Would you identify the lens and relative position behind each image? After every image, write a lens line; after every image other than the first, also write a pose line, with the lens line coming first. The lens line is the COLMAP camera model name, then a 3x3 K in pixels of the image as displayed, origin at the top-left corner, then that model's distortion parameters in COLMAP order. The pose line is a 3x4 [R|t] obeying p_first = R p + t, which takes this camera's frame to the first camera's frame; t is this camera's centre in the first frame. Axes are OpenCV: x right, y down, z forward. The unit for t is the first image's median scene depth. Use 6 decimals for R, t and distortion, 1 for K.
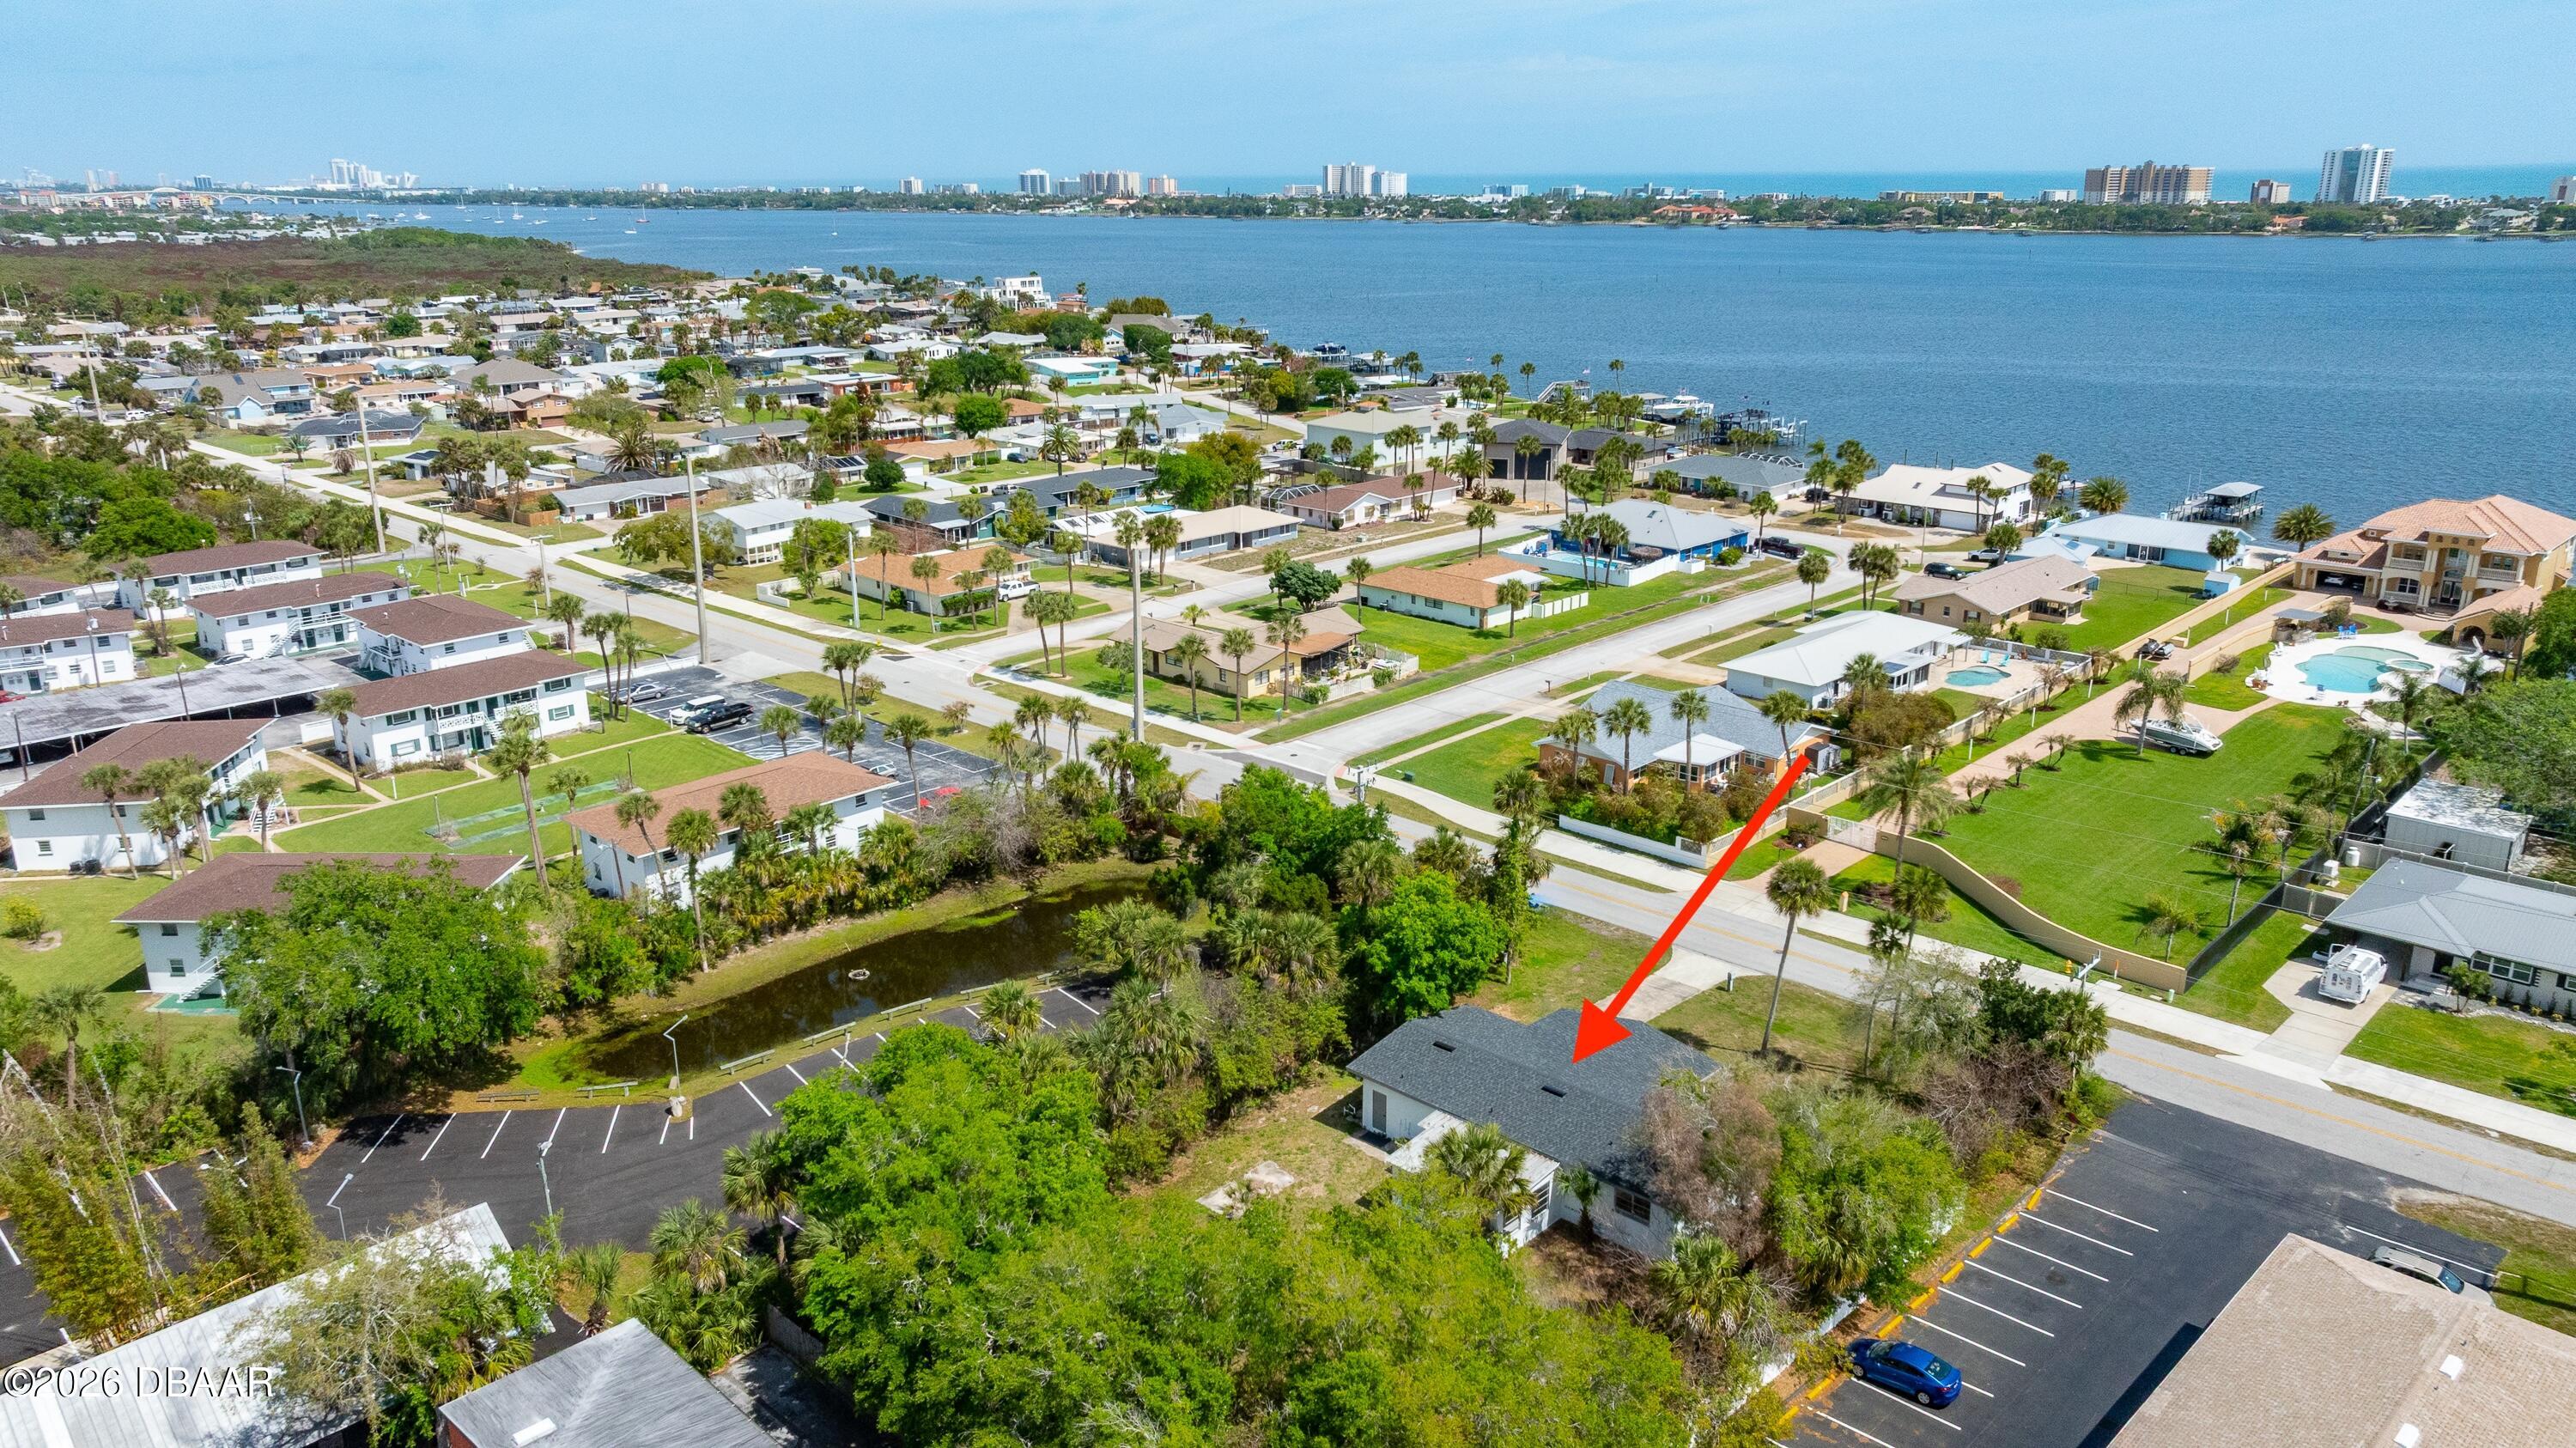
lens RADIAL K [[1807.3, 0, 1297.8], [0, 1807.3, 713.4], [0, 0, 1]] dist [-0.008292, -0.000519]
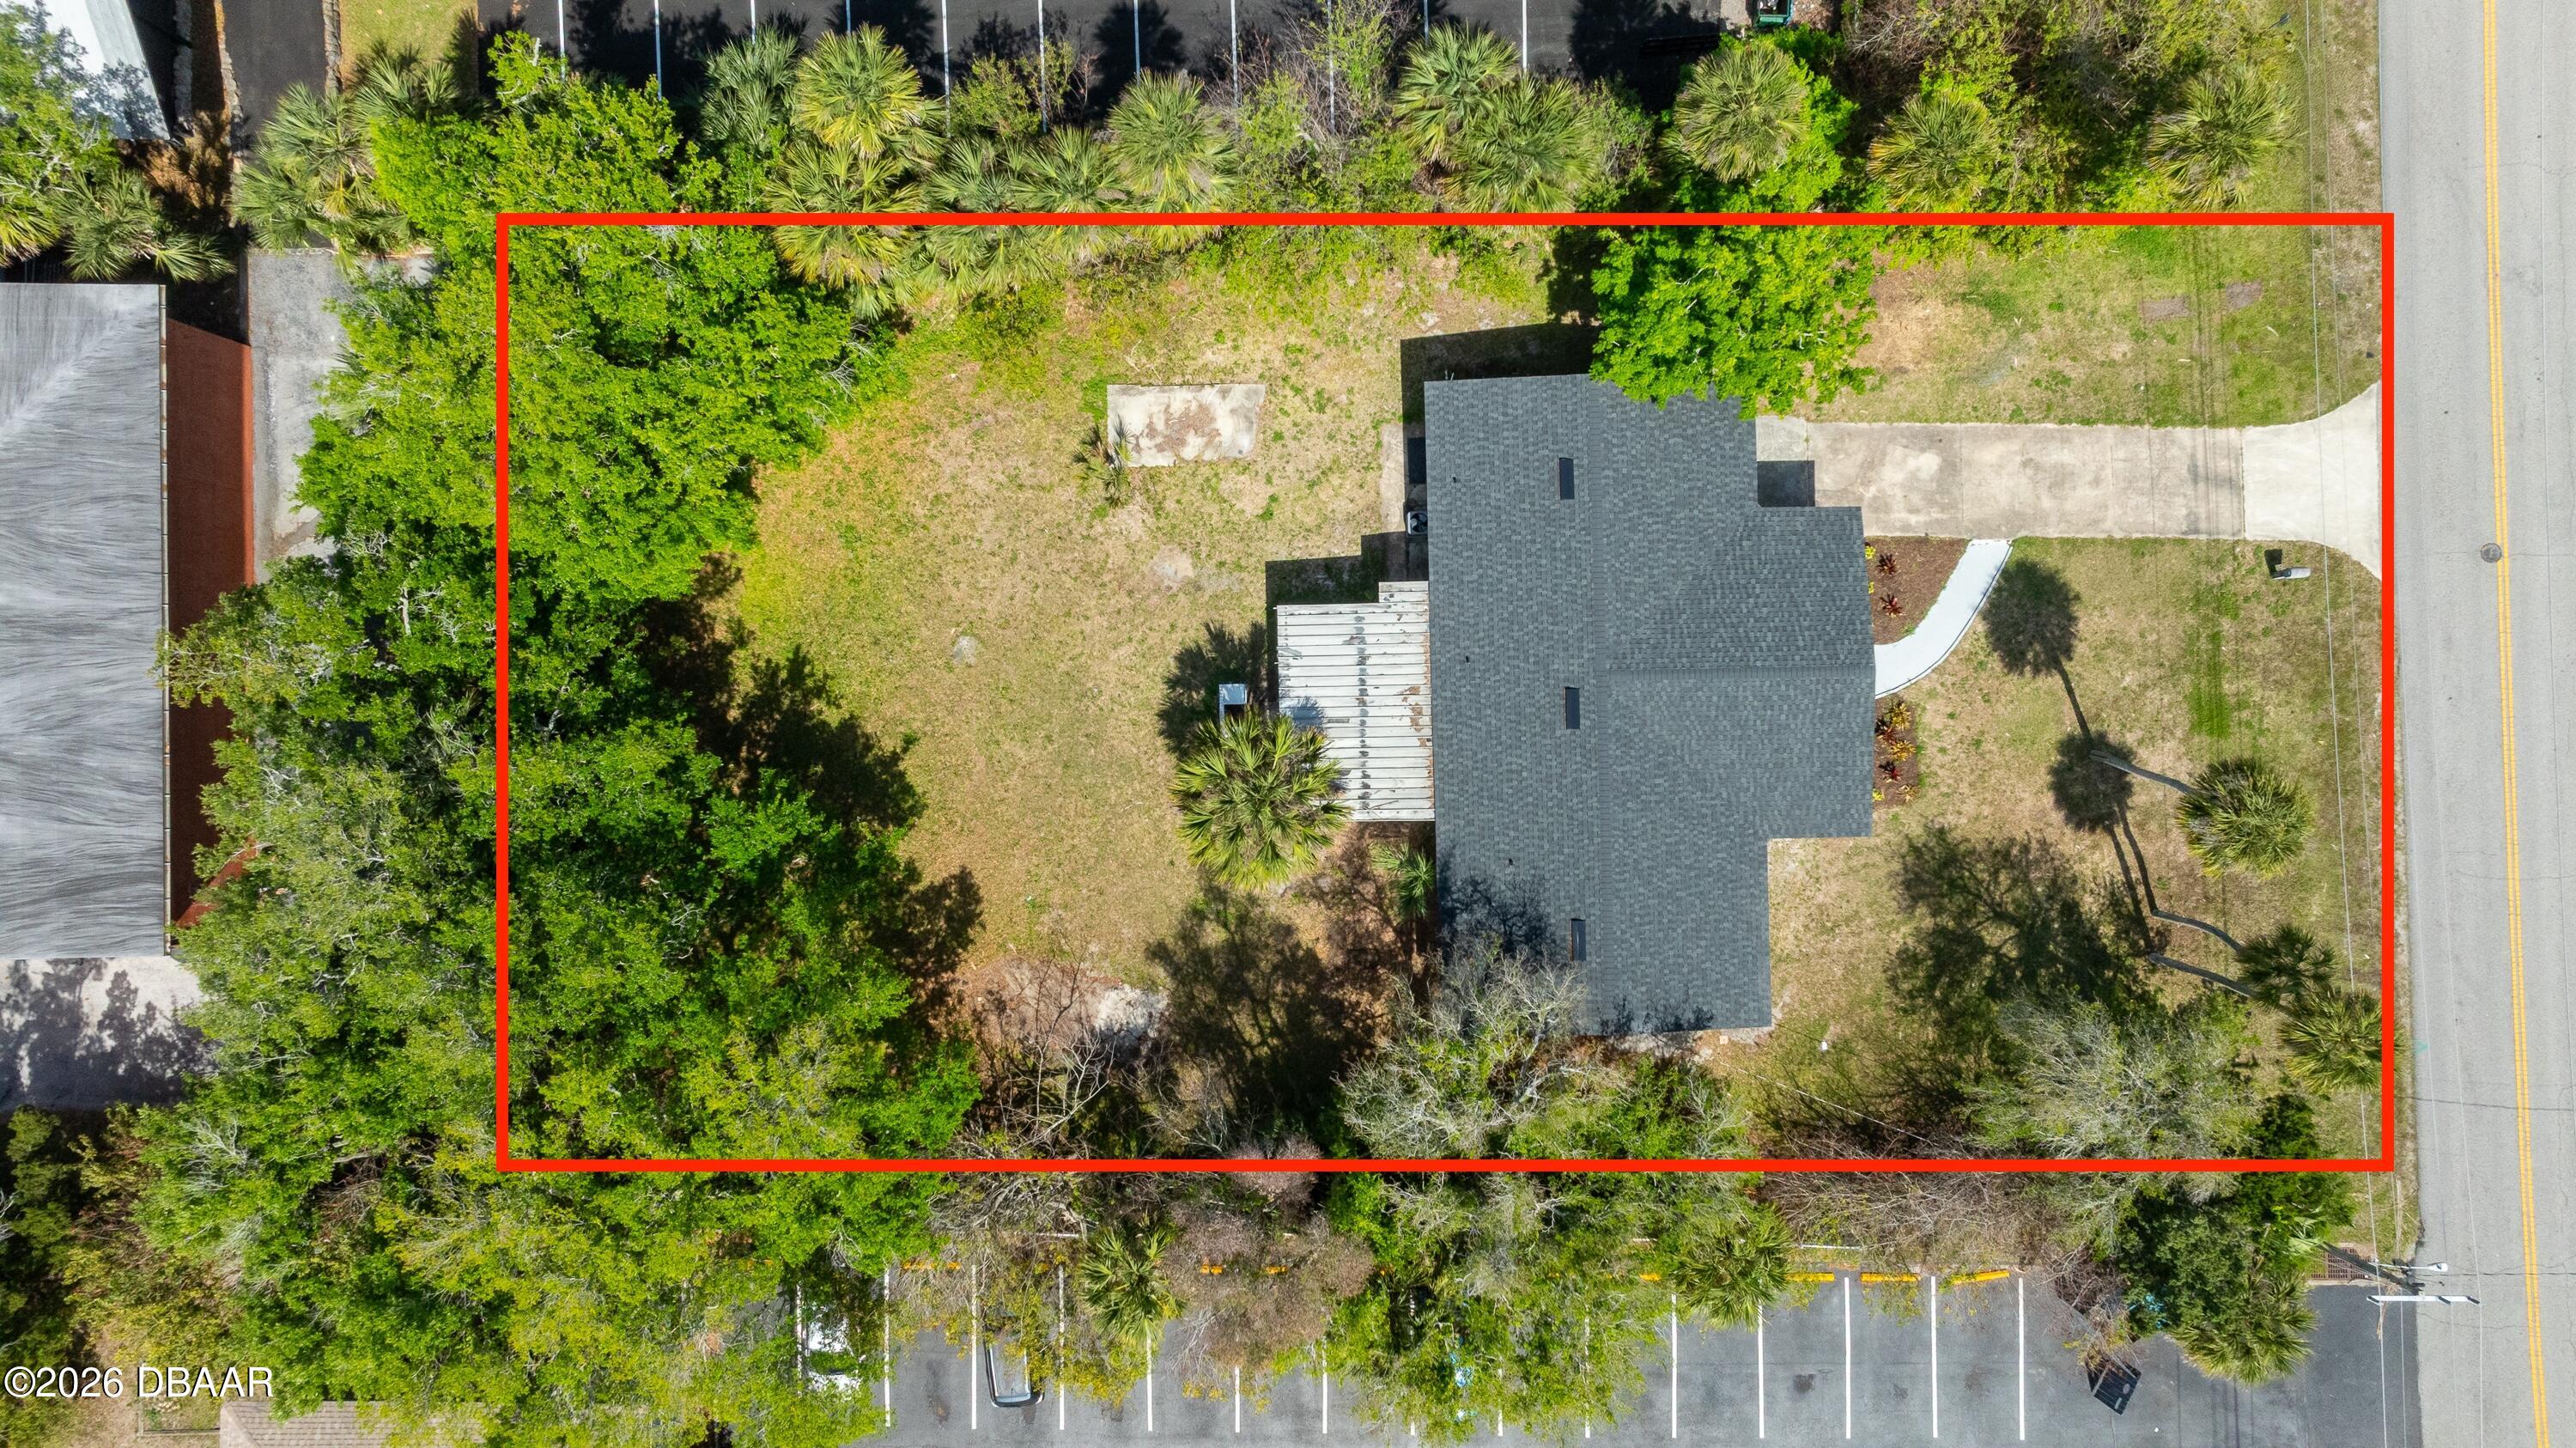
lens RADIAL K [[1807.3, 0, 1297.8], [0, 1807.3, 713.4], [0, 0, 1]] dist [-0.008292, -0.000519]
pose [[0.705814, 0.708383, 0.004495, 0.044101], [-0.210560, 0.203729, 0.956117, -0.208909], [0.676381, -0.675787, 0.292952, 0.446492]]
